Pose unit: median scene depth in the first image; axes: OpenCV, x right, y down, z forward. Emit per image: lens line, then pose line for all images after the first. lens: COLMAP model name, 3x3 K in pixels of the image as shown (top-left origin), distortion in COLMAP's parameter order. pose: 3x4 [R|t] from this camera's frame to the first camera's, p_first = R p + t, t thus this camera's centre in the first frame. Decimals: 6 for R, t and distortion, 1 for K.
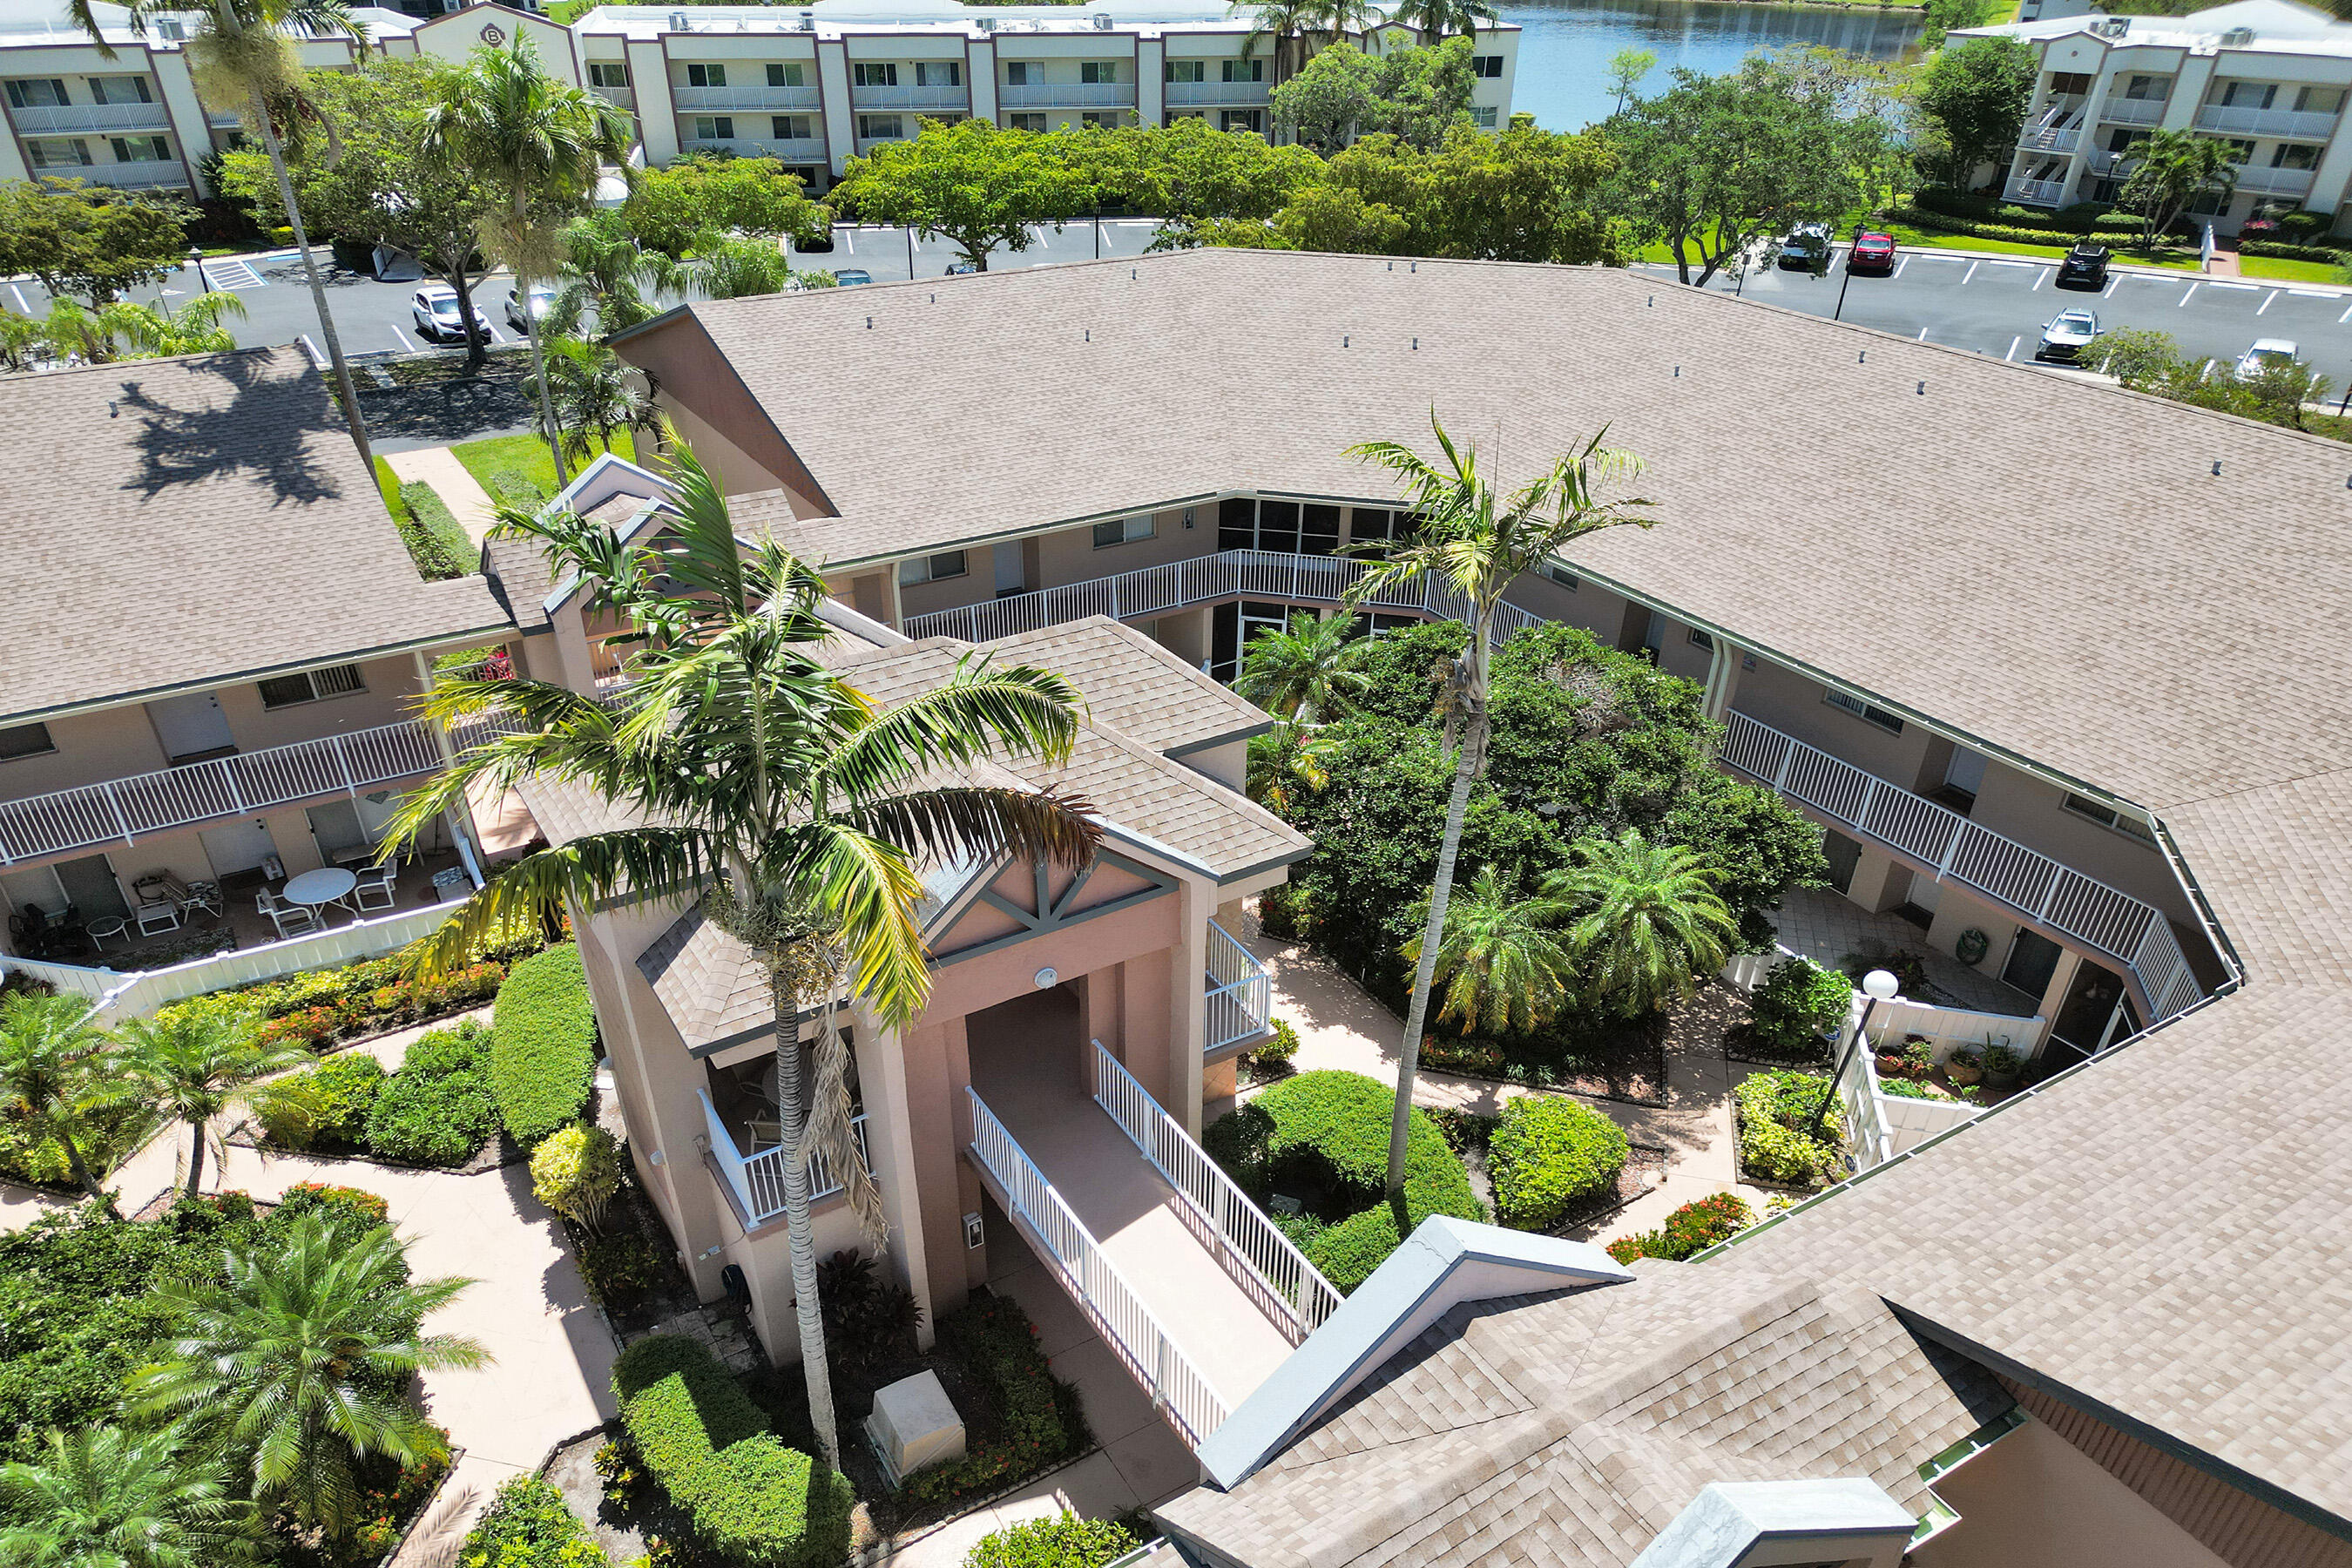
lens RADIAL K [[1665.6, 0, 1182.9], [0, 1665.6, 891.1], [0, 0, 1]] dist [0.057496, -0.040646]
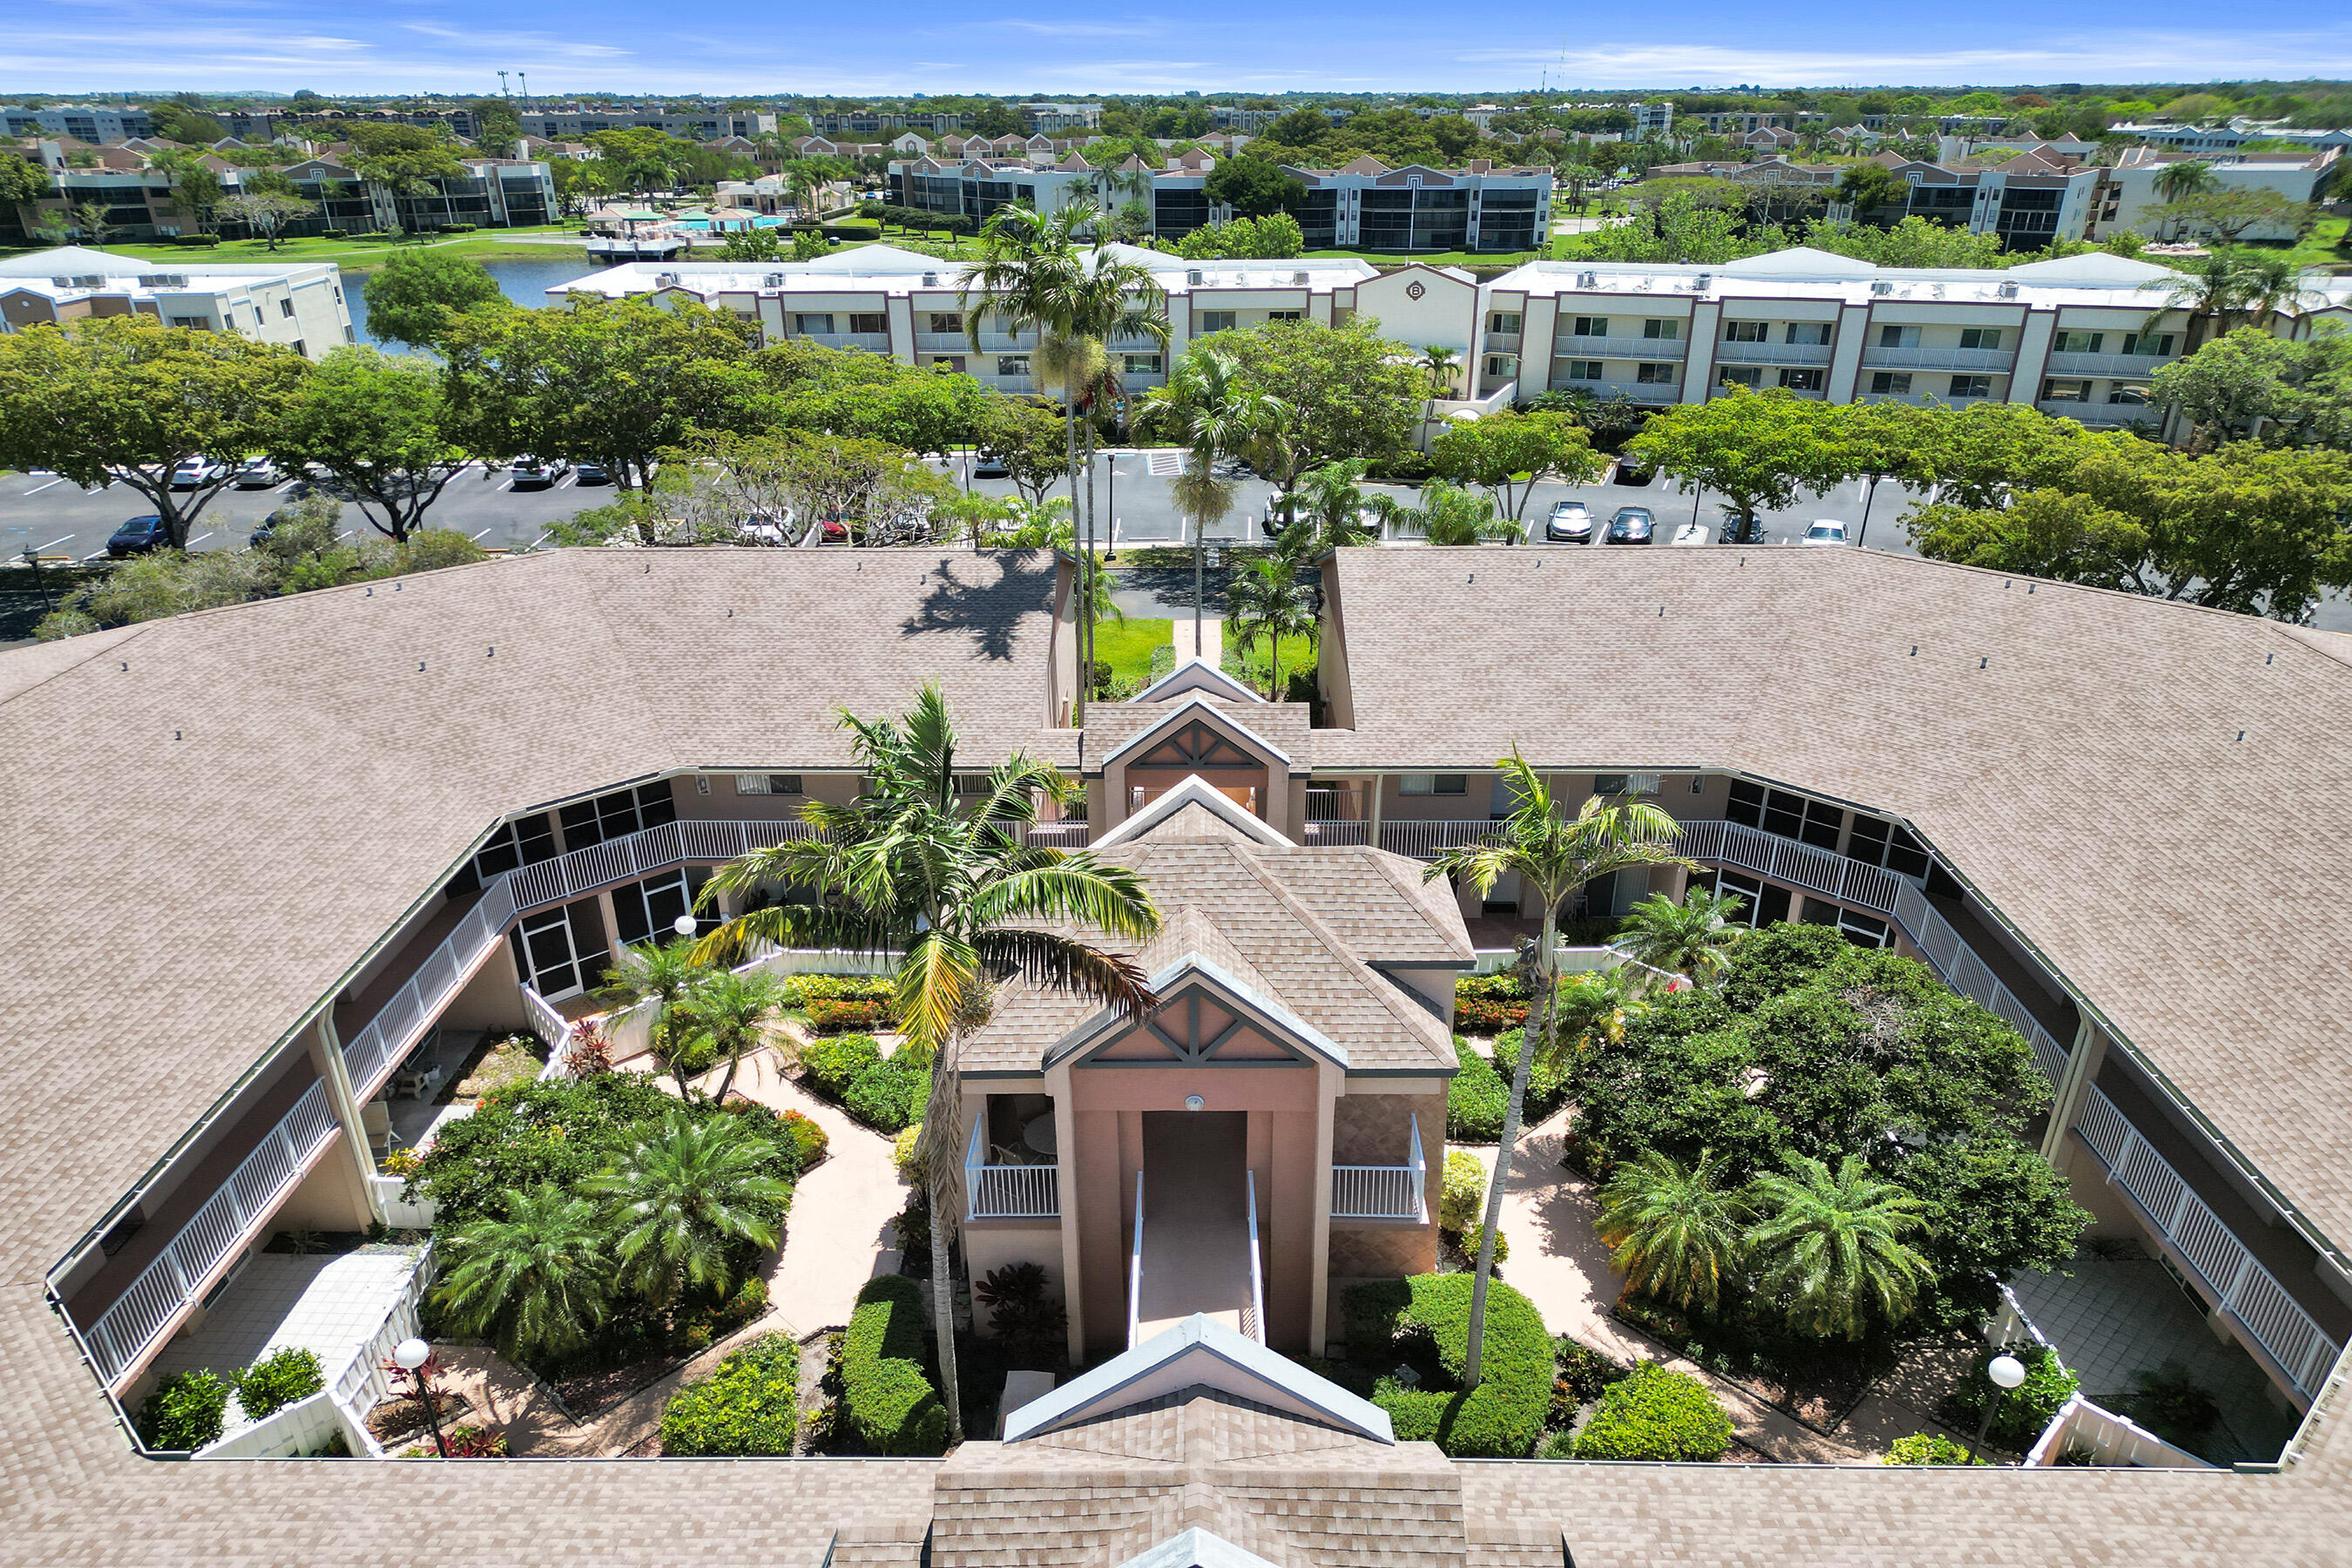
lens RADIAL K [[1665.6, 0, 1162.8], [0, 1665.6, 865.9], [0, 0, 1]] dist [0.057496, -0.040646]
pose [[0.842019, 0.213346, -0.495467, 0.178888], [-0.270032, 0.961811, -0.044754, -0.022247], [0.466997, 0.171476, 0.867473, -0.060493]]
